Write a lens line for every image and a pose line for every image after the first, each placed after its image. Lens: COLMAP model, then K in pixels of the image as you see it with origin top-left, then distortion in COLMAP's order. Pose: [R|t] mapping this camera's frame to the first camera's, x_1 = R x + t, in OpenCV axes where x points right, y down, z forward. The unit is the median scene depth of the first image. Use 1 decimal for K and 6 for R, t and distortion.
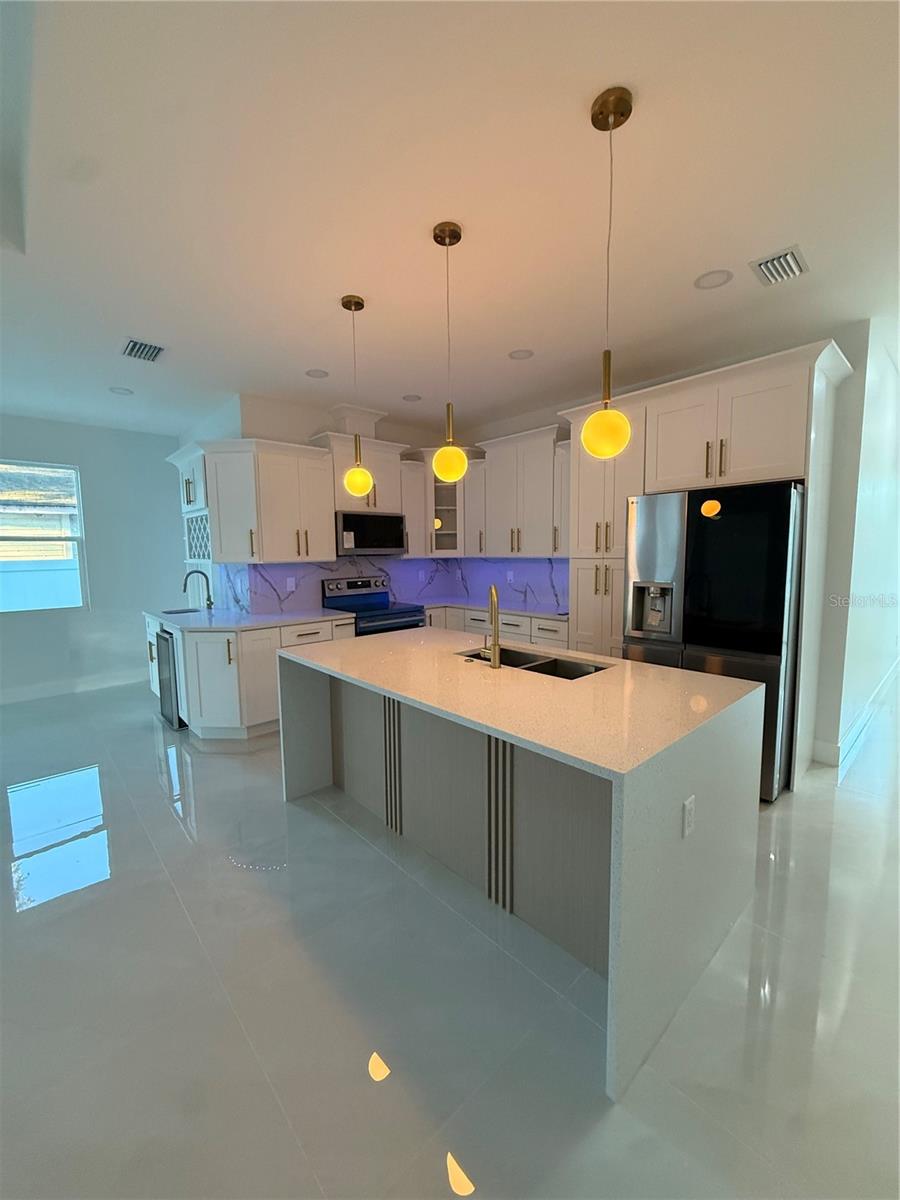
lens RADIAL K [[489.3, 0, 441.9], [0, 489.3, 599.3], [0, 0, 1]] dist [0.006313, -0.001003]
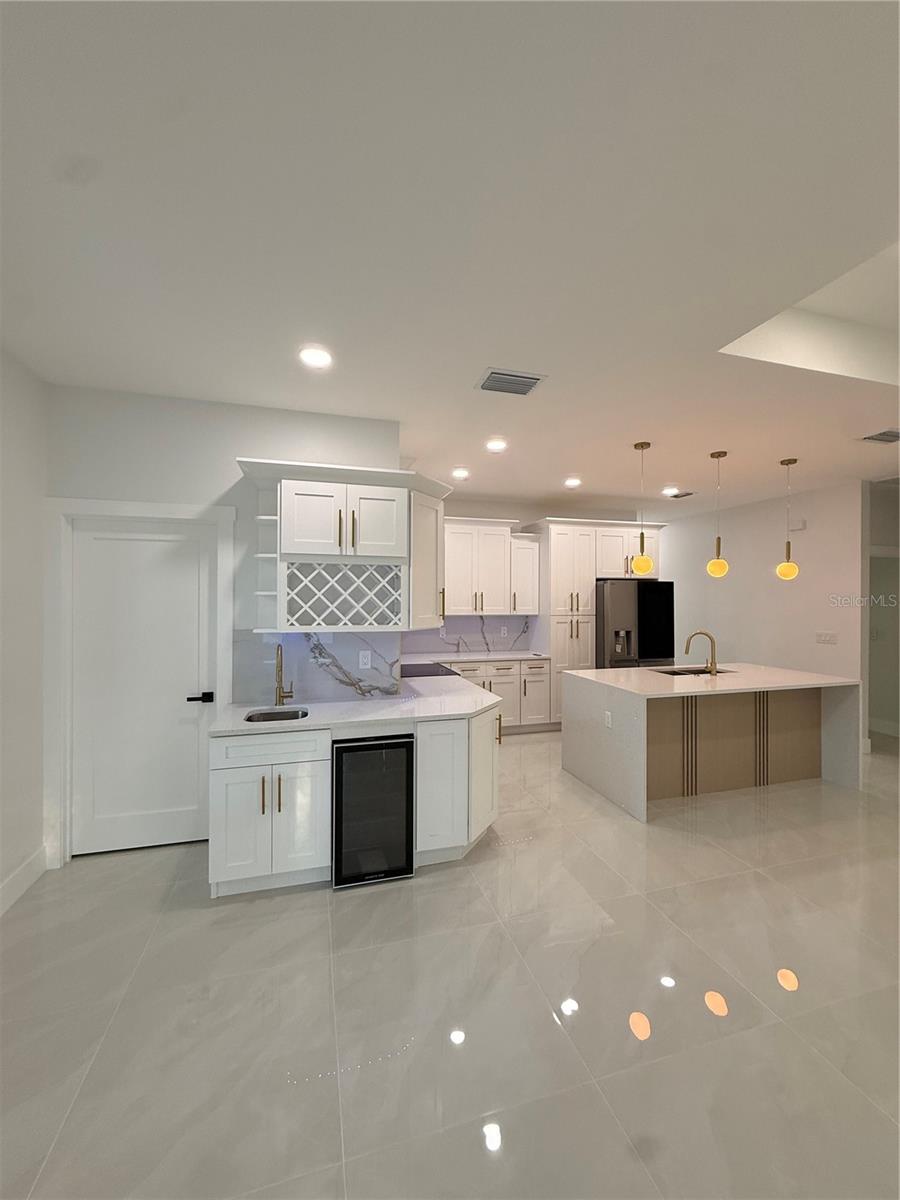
lens RADIAL K [[489.3, 0, 459.8], [0, 489.3, 600.8], [0, 0, 1]] dist [0.006313, -0.001003]
pose [[0.407348, 0.010172, 0.913216, -1.052618], [0.082804, 0.995408, -0.048023, -0.071217], [-0.909512, 0.095180, 0.404635, 0.577563]]
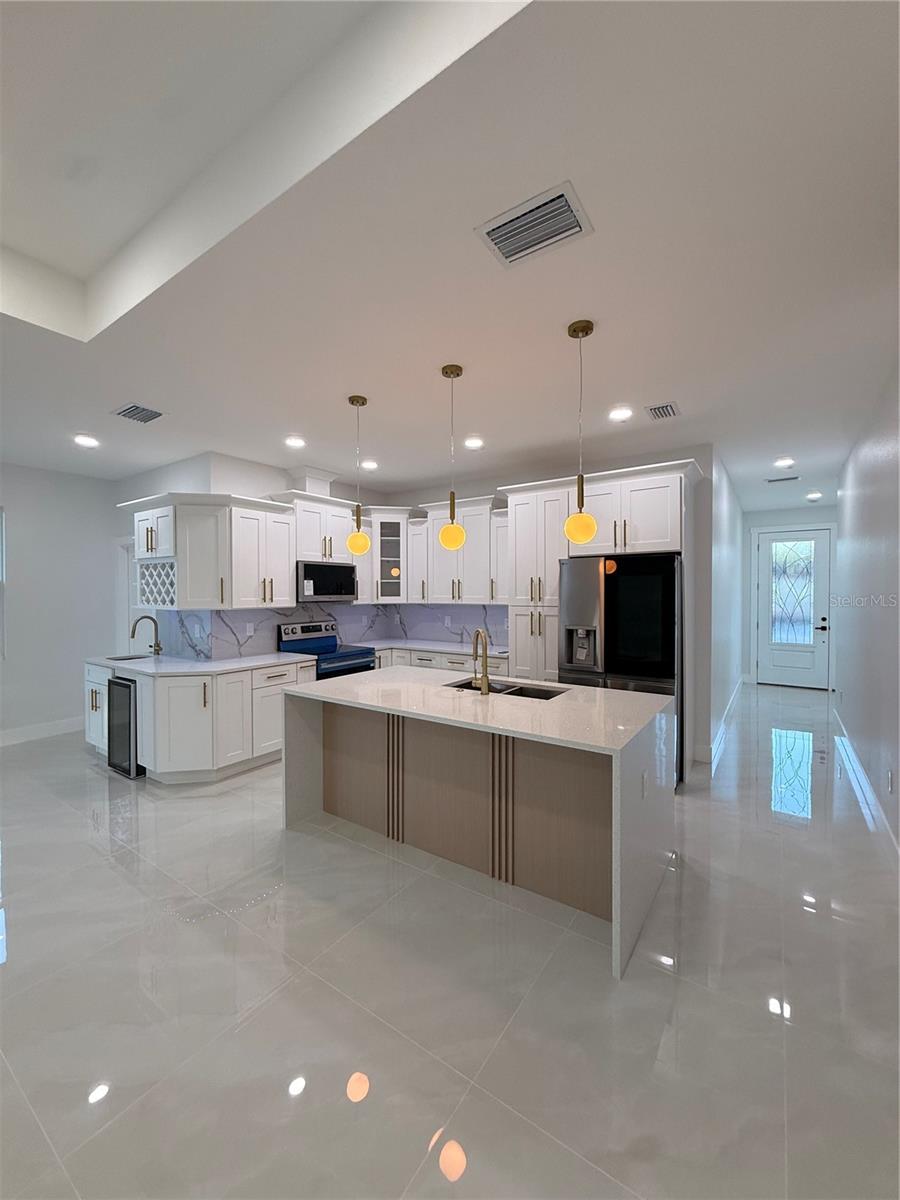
lens RADIAL K [[489.3, 0, 445.9], [0, 489.3, 600.2], [0, 0, 1]] dist [0.006313, -0.001003]
pose [[0.973574, 0.005812, 0.228299, -0.145506], [0.013500, 0.996463, -0.082938, 0.000016], [-0.227973, 0.083828, 0.970052, -0.120188]]
